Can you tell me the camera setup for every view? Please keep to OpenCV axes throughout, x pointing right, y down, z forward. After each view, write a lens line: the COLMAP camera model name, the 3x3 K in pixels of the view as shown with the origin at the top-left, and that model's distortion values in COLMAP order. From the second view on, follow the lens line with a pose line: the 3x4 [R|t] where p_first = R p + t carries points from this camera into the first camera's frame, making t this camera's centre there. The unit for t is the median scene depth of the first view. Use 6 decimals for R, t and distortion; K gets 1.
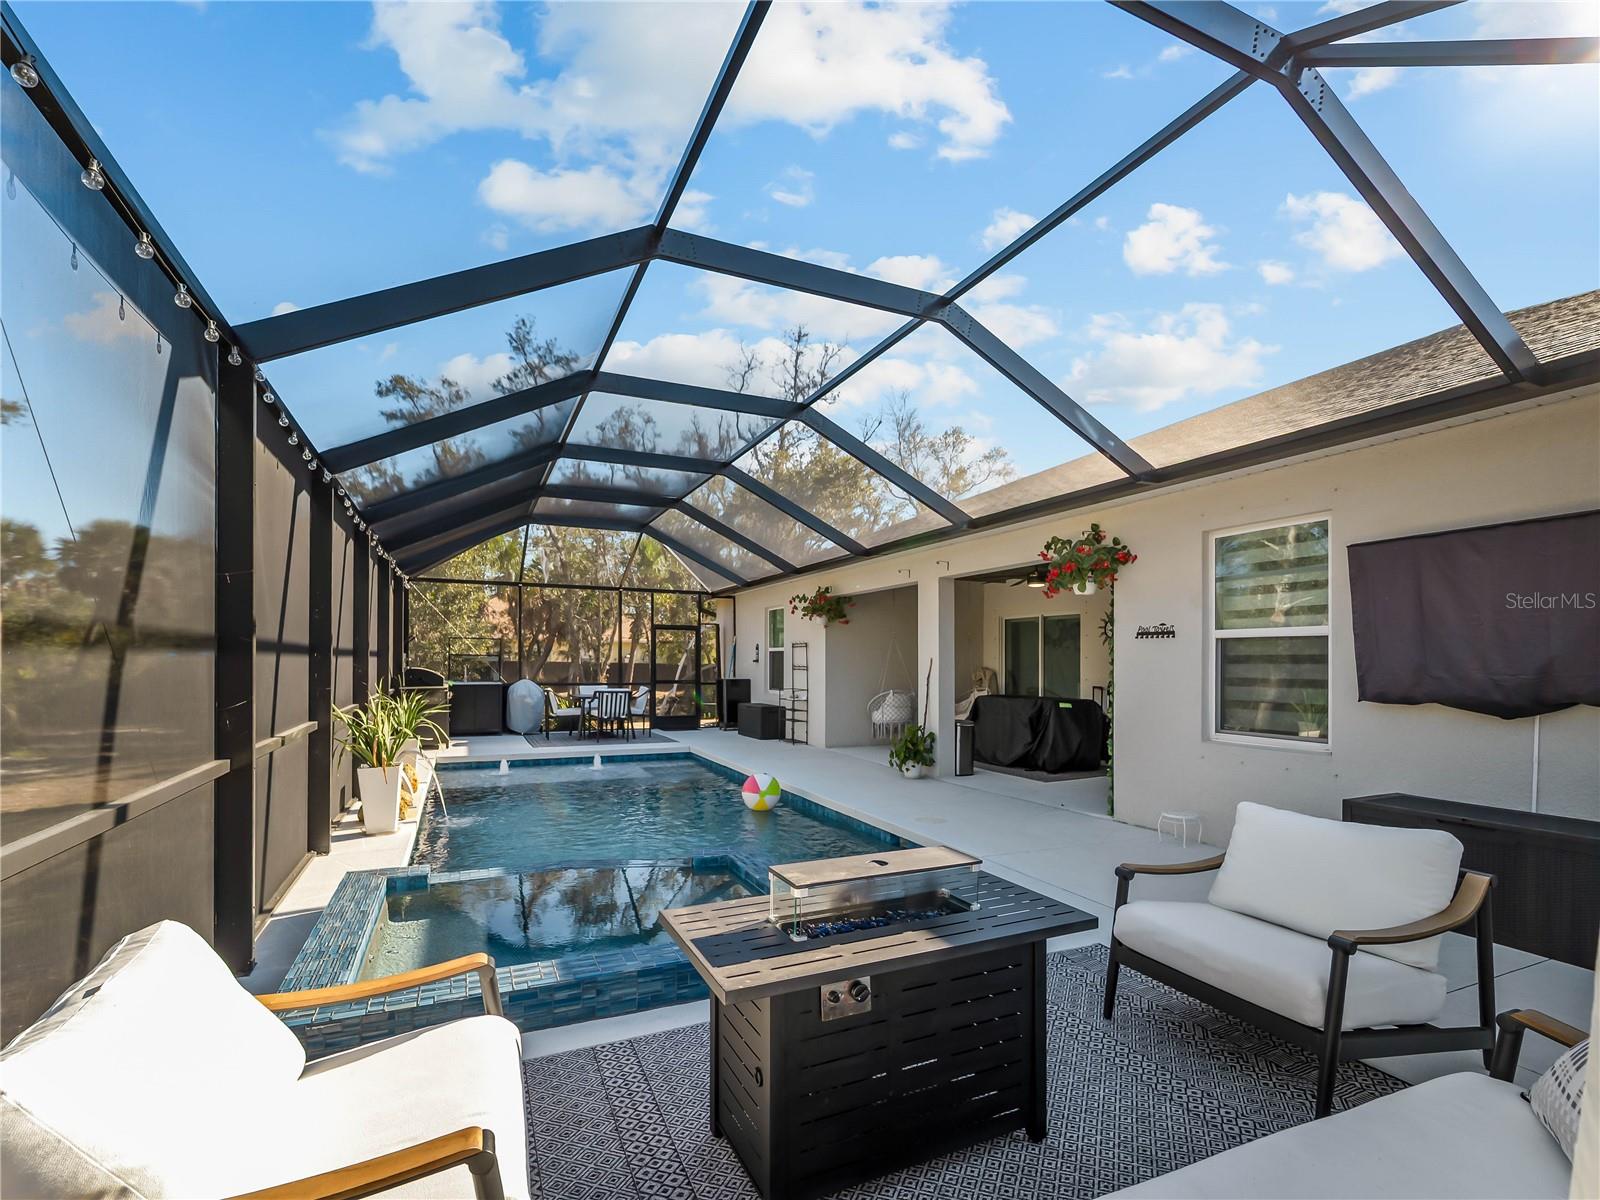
lens RADIAL K [[753.1, 0, 807.9], [0, 753.1, 647.9], [0, 0, 1]] dist [-0.002749, -0.000460]
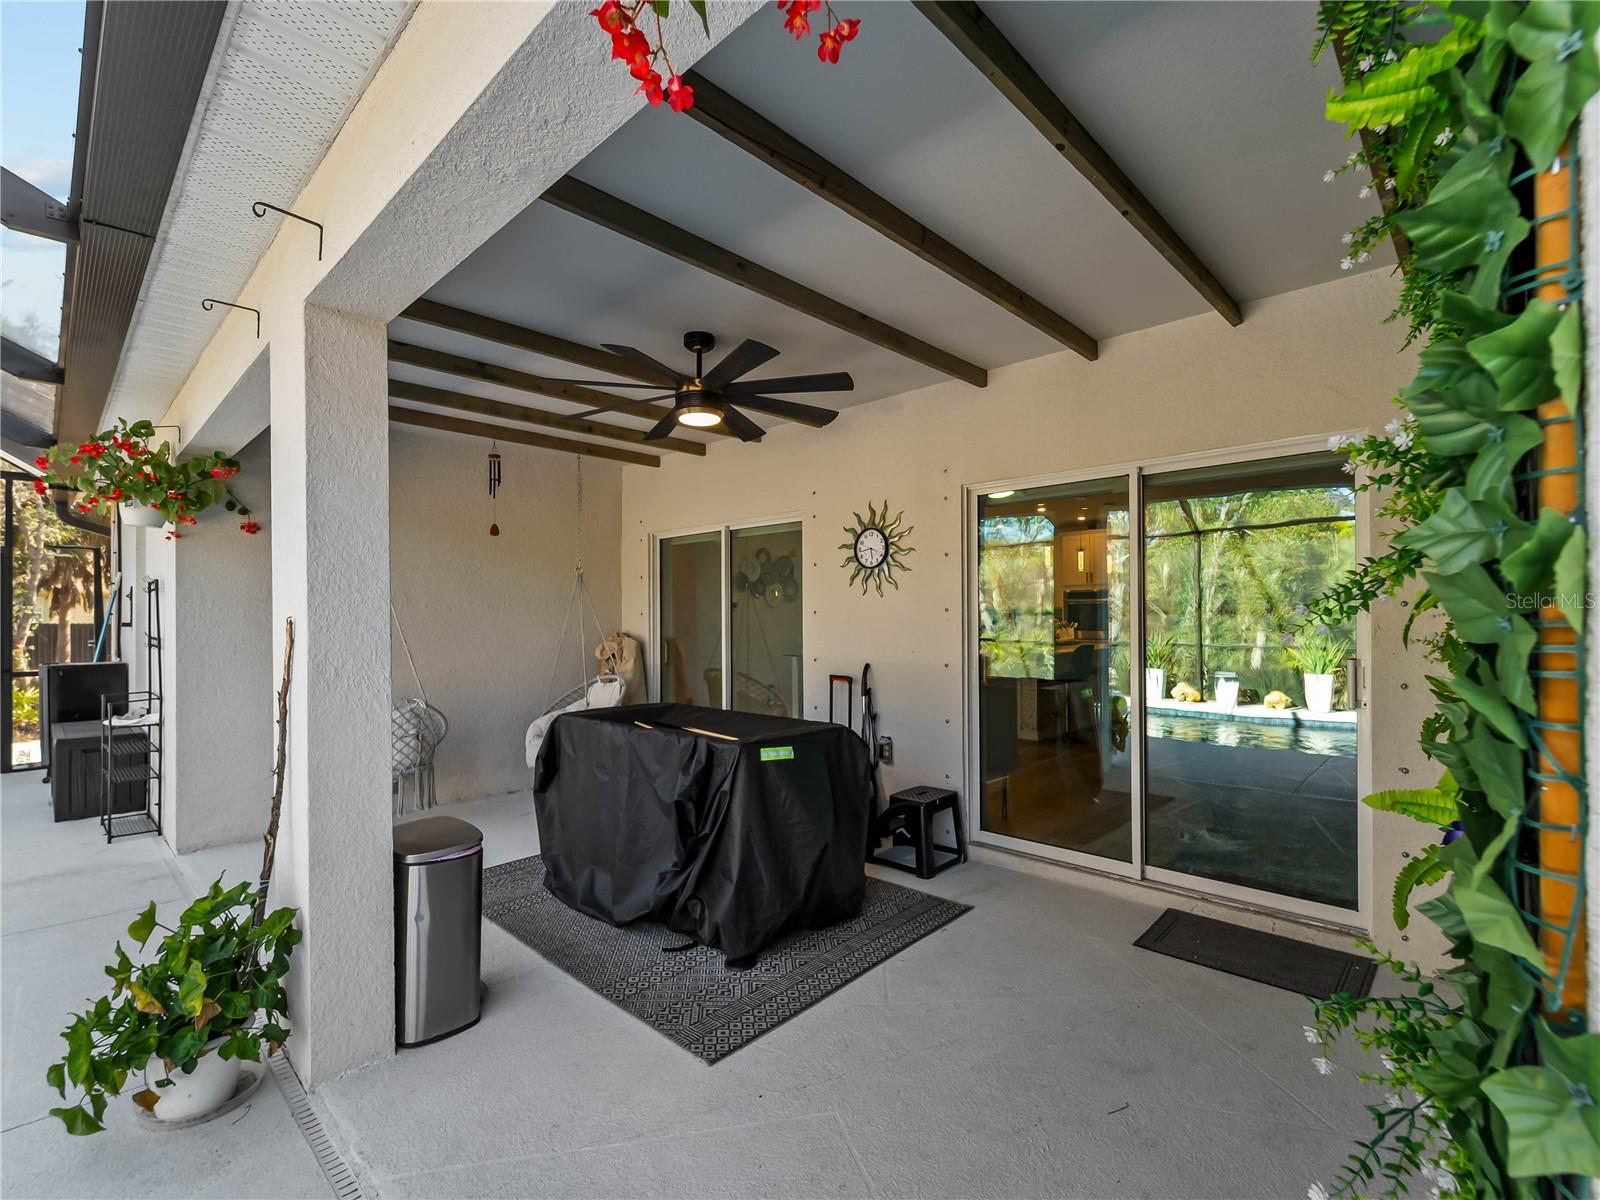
lens RADIAL K [[729.1, 0, 806.9], [0, 729.1, 610.4], [0, 0, 1]] dist [-0.002280, -0.000269]
pose [[0.927440, -0.007809, 0.373890, 0.229949], [0.006358, 0.999967, 0.005114, 0.010600], [-0.373917, -0.002366, 0.927459, 0.683847]]
